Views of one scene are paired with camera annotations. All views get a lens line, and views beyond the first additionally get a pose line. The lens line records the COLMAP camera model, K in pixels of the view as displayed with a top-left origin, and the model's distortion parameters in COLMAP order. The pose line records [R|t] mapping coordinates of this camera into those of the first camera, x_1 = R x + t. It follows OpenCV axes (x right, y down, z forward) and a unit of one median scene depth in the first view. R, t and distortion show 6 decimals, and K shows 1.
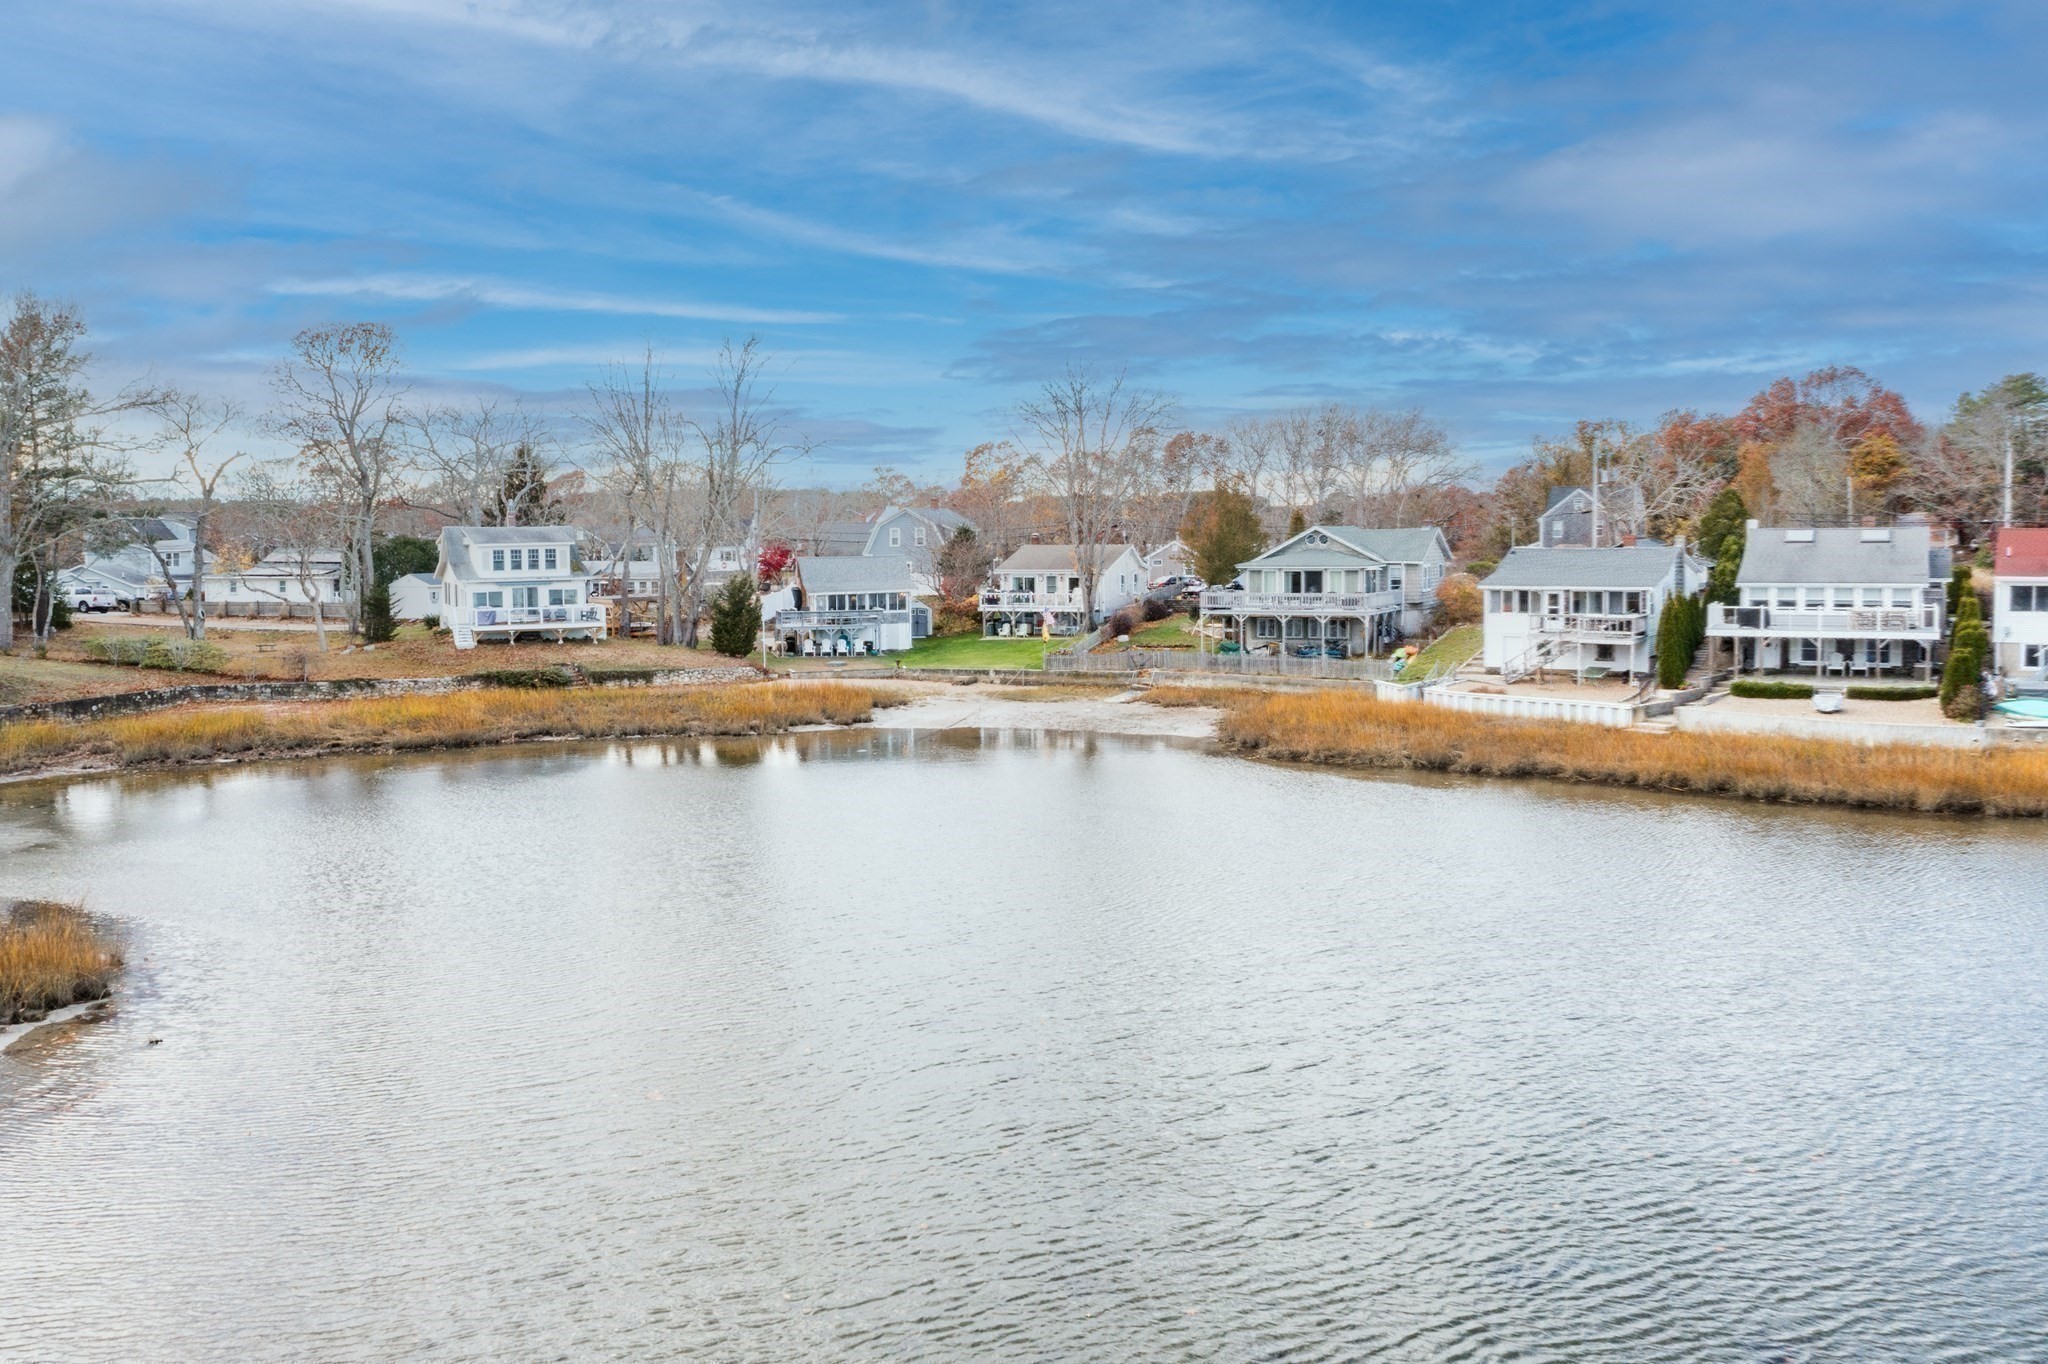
lens RADIAL K [[1657.9, 0, 1024.0], [0, 1657.9, 682.0], [0, 0, 1]] dist [0.001121, 0.003641]
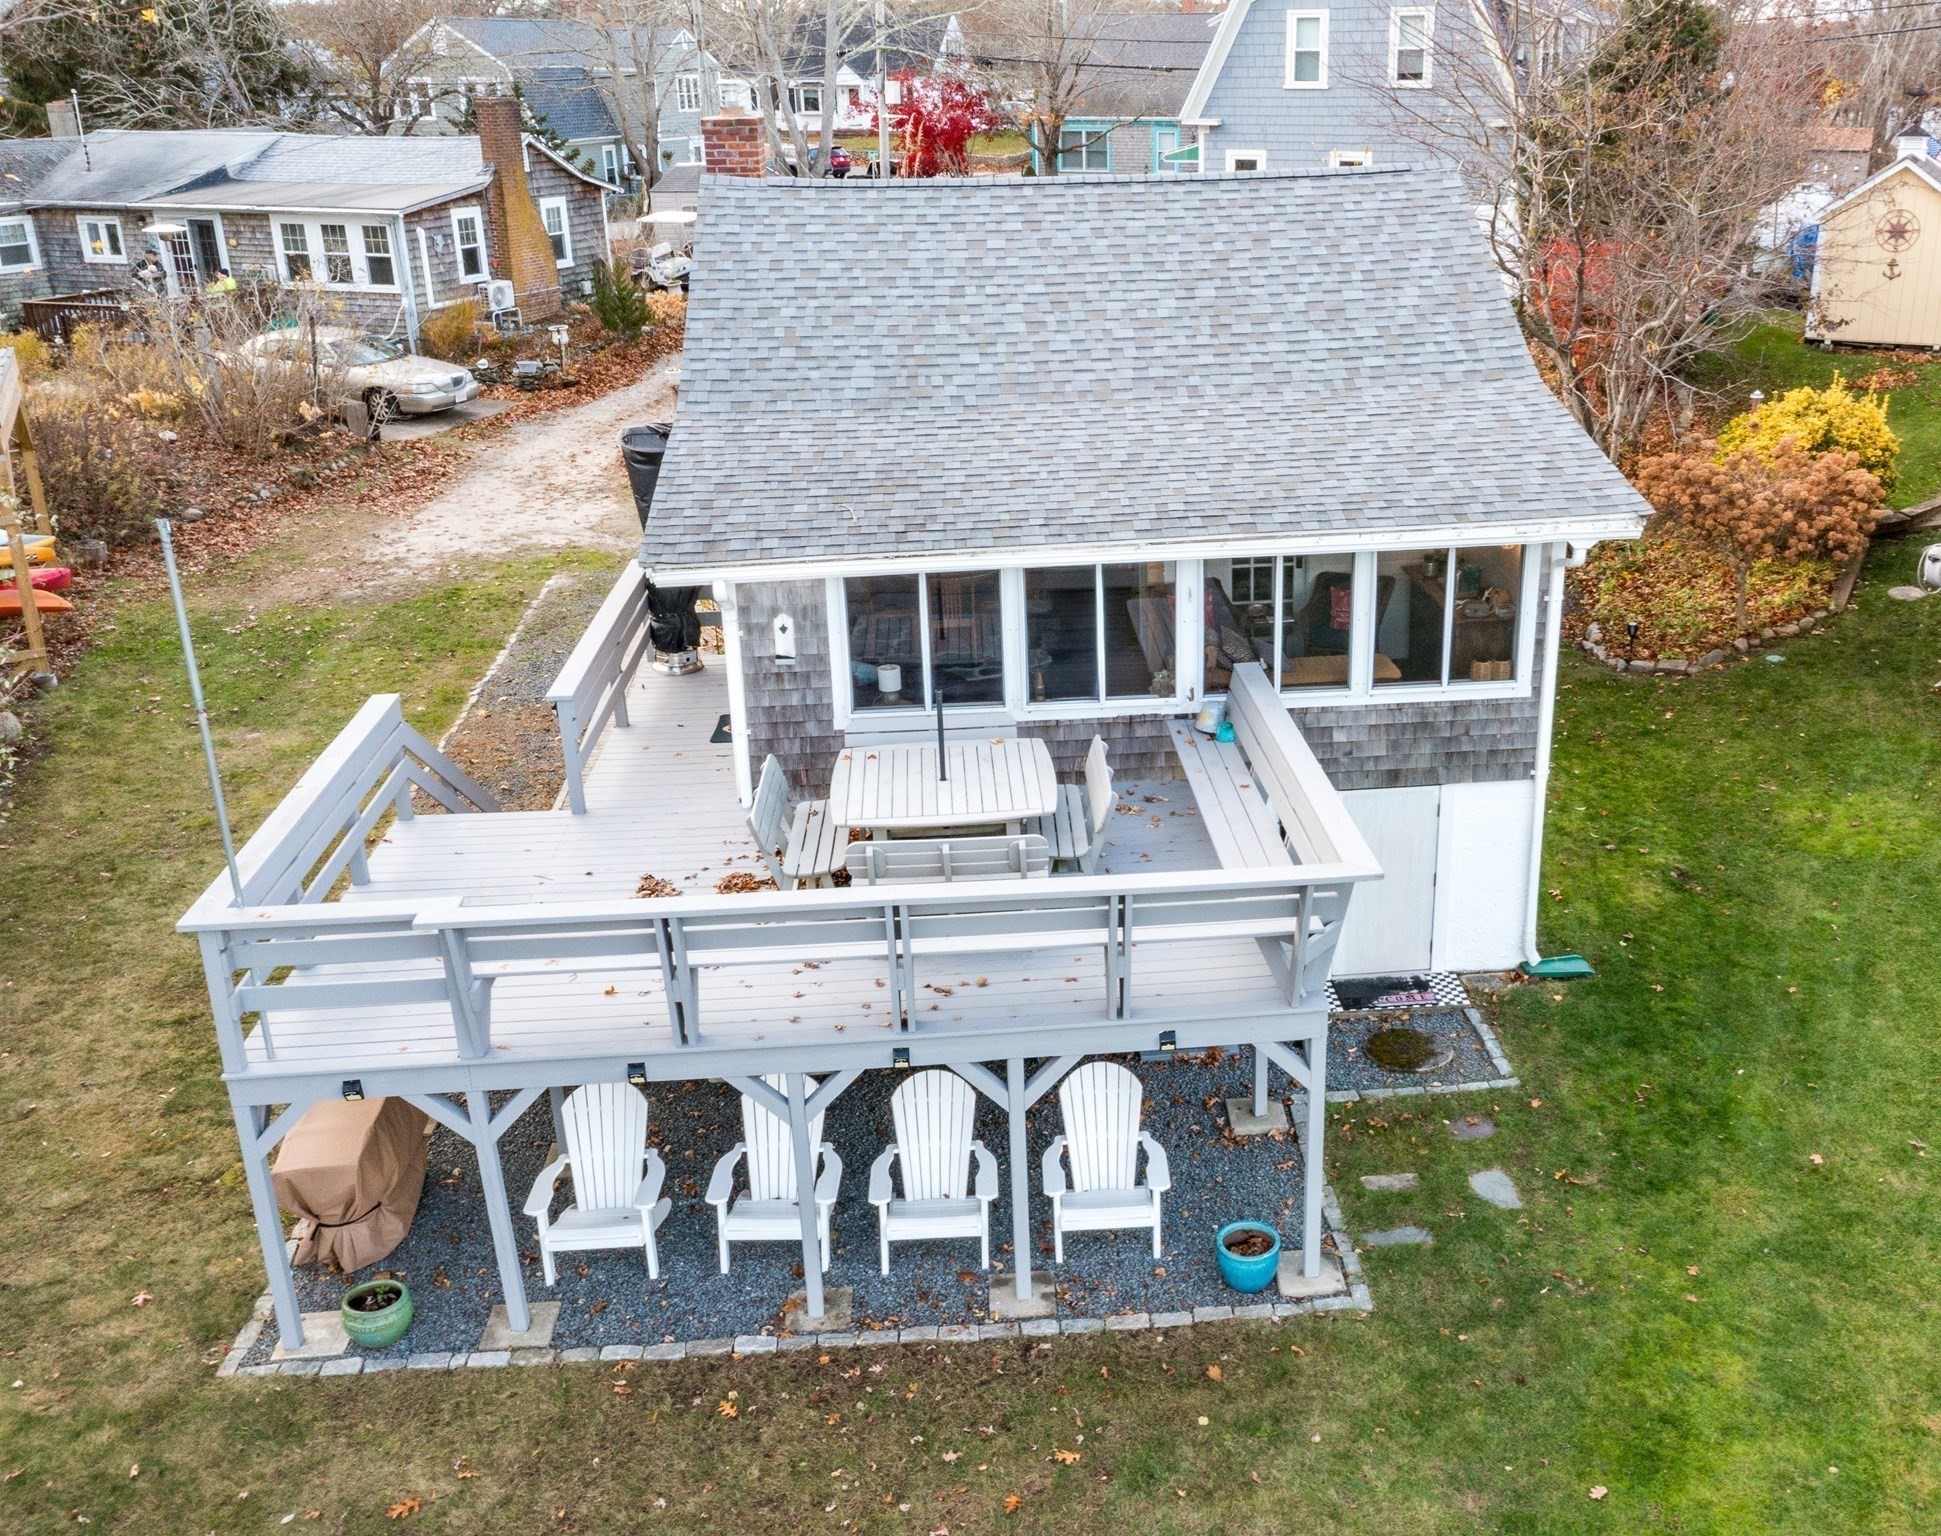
lens RADIAL K [[1834.8, 0, 1131.2], [0, 1834.8, 764.5], [0, 0, 1]] dist [0.006179, 0.015310]
pose [[0.992057, 0.049912, -0.115465, -0.090912], [-0.016393, 0.961382, 0.274729, -0.080254], [0.124718, -0.270654, 0.954564, 0.954558]]
